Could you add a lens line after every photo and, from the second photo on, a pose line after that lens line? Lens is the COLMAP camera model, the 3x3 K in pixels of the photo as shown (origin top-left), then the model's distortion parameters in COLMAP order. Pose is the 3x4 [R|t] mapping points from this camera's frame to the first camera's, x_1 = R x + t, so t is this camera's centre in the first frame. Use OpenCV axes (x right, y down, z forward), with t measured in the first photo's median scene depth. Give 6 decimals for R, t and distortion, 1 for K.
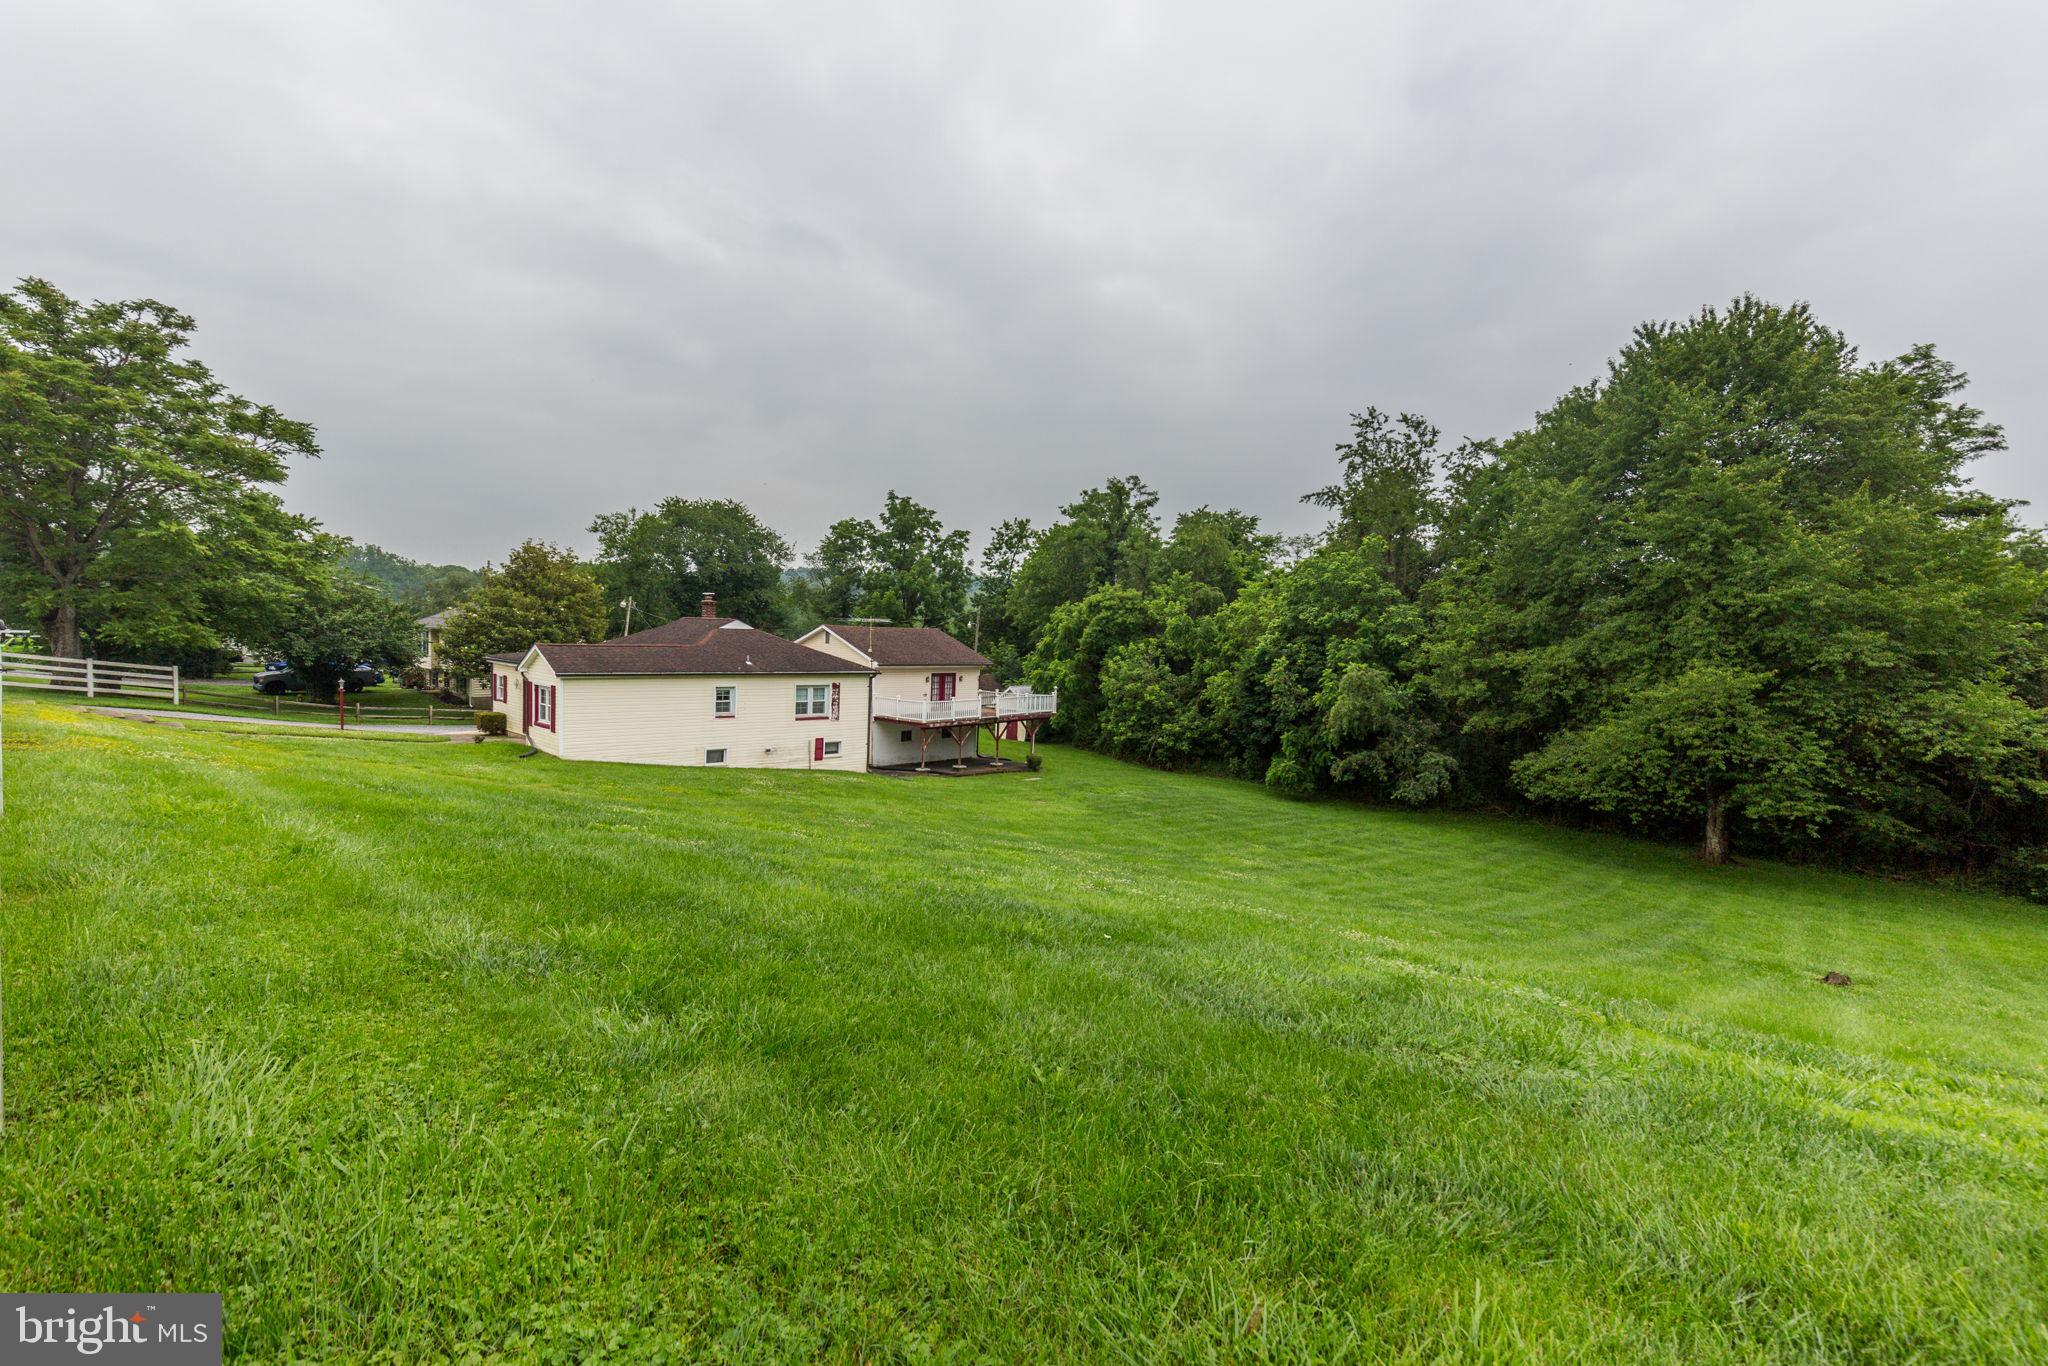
lens RADIAL K [[942.3, 0, 1051.7], [0, 942.3, 668.7], [0, 0, 1]] dist [-0.001867, -0.000735]
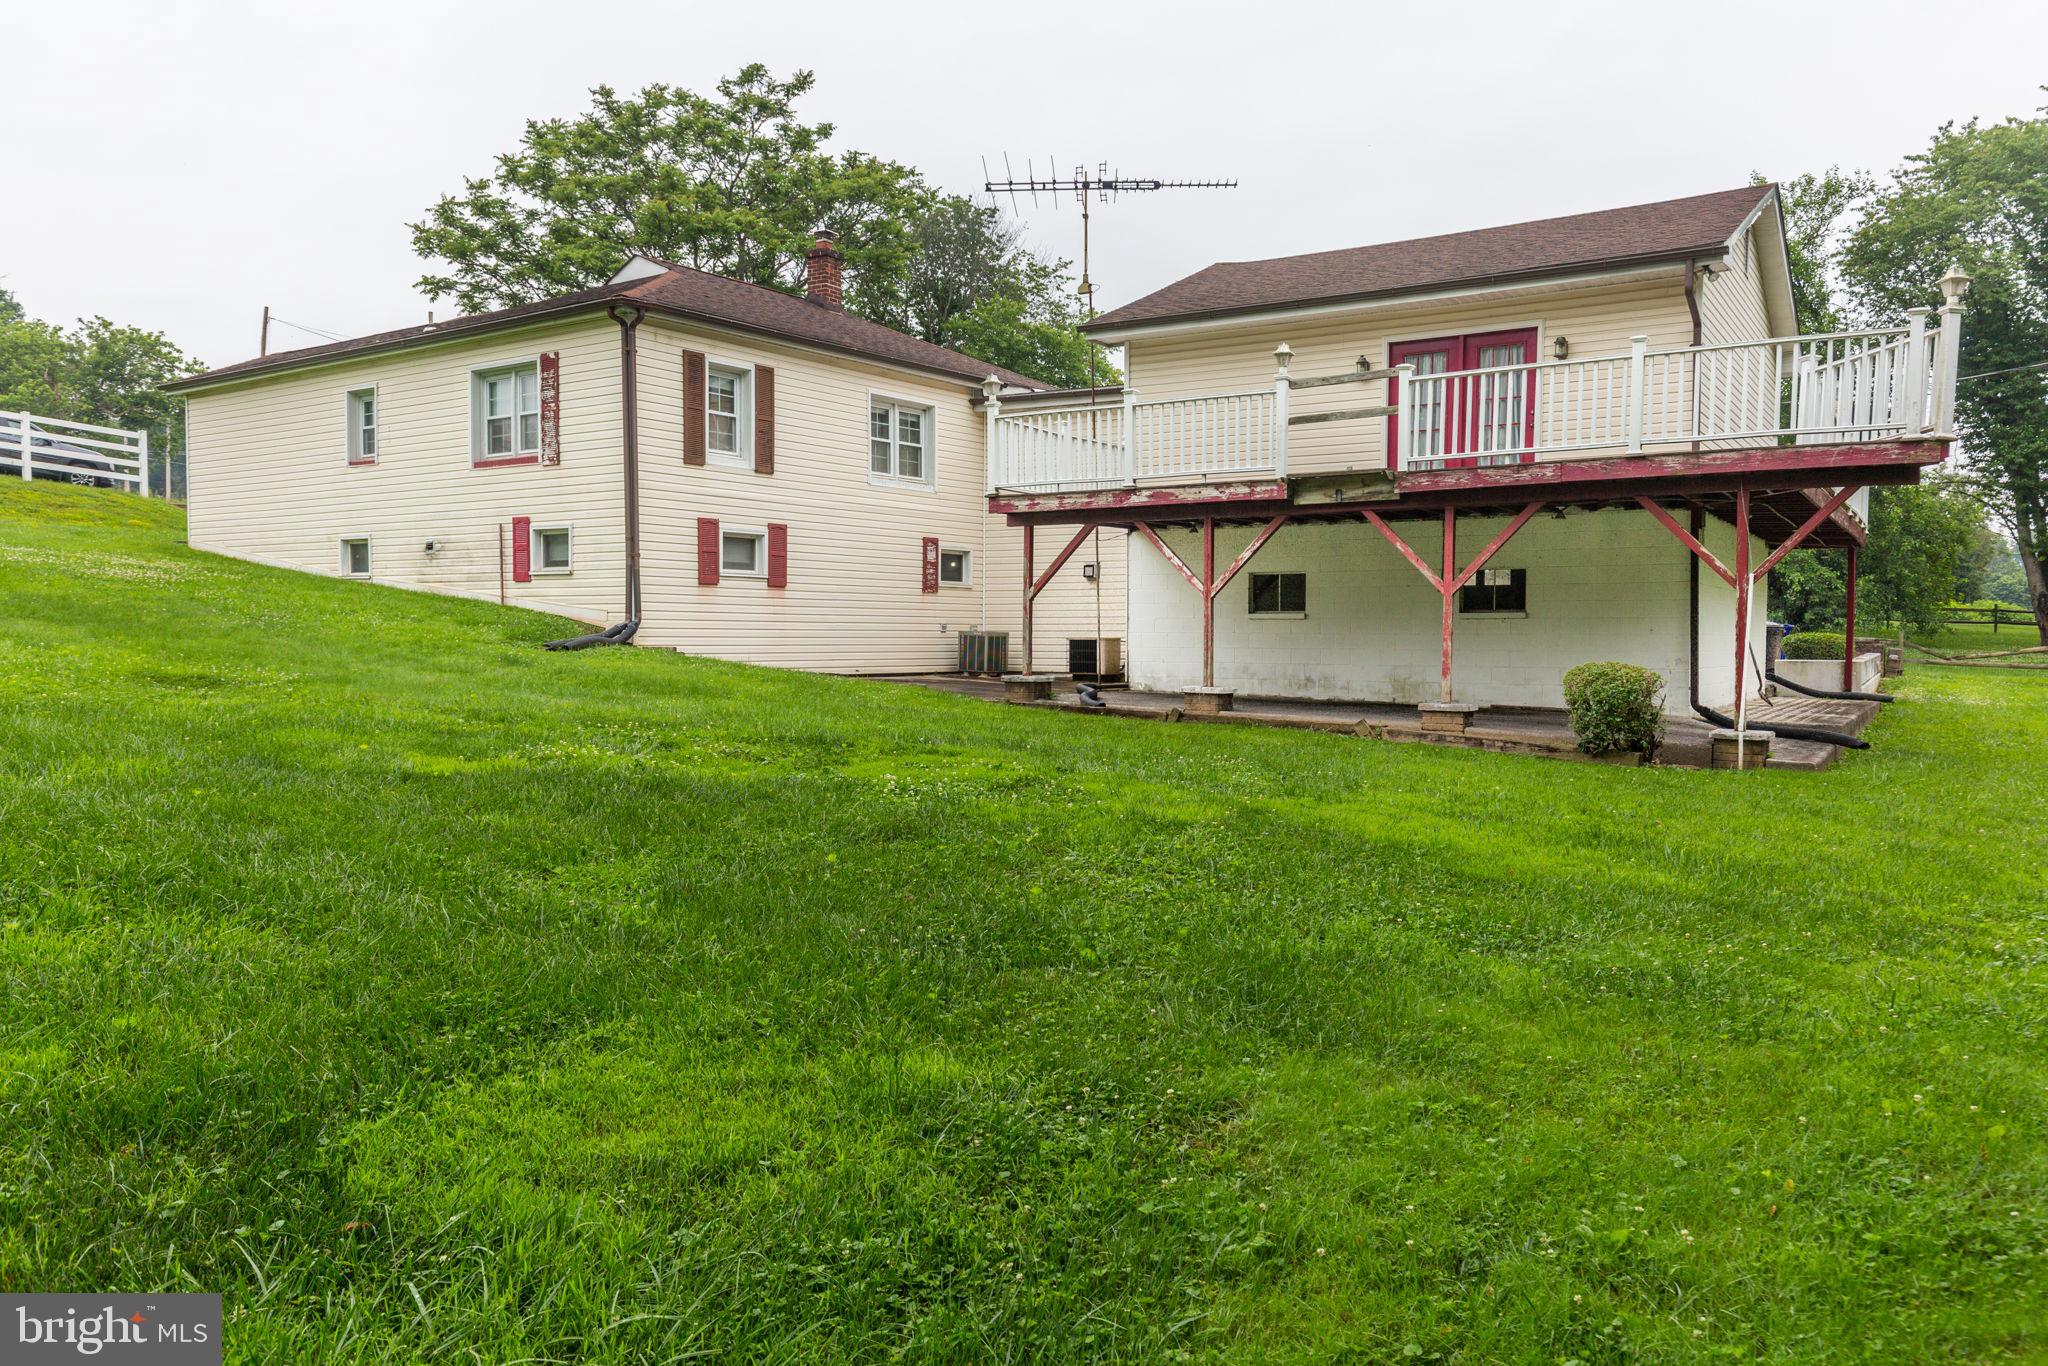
lens RADIAL K [[1505.5, 0, 1024.0], [0, 1505.5, 683.0], [0, 0, 1]] dist [0.045930, 0.001539]
pose [[0.115087, -0.007292, -0.993329, 0.327497], [-0.041825, 0.999051, -0.012180, 0.131948], [0.992475, 0.042948, 0.114673, 1.105933]]
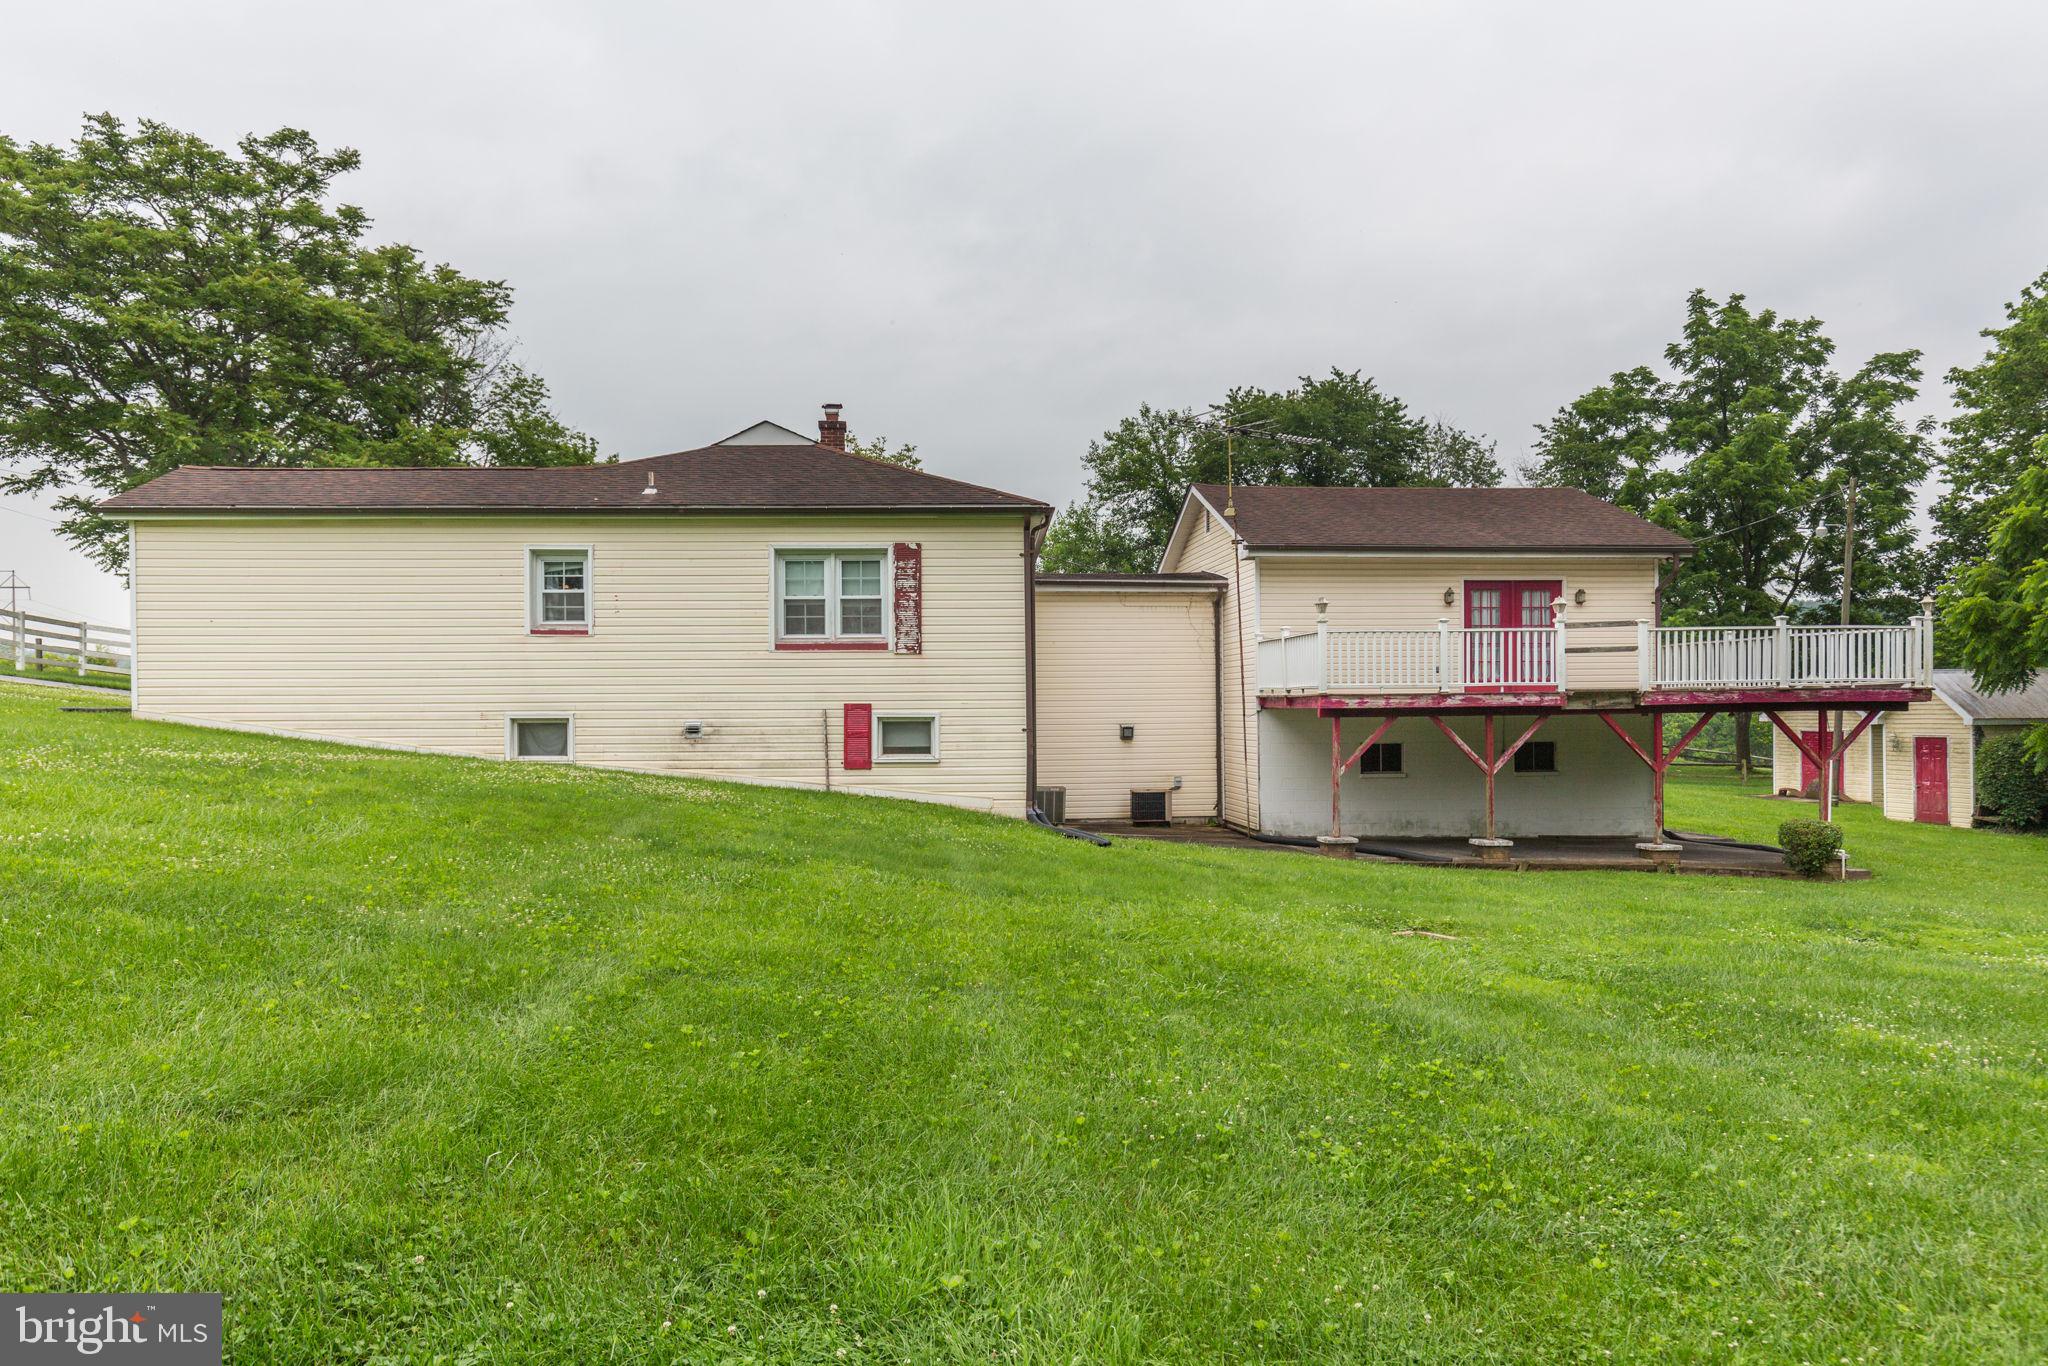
lens RADIAL K [[1384.5, 0, 1025.3], [0, 1384.5, 723.4], [0, 0, 1]] dist [0.022375, -0.002648]
pose [[0.705035, -0.036642, -0.708225, 0.151782], [0.005654, 0.998923, -0.046053, 0.102711], [0.709150, 0.028464, 0.704483, 0.676826]]
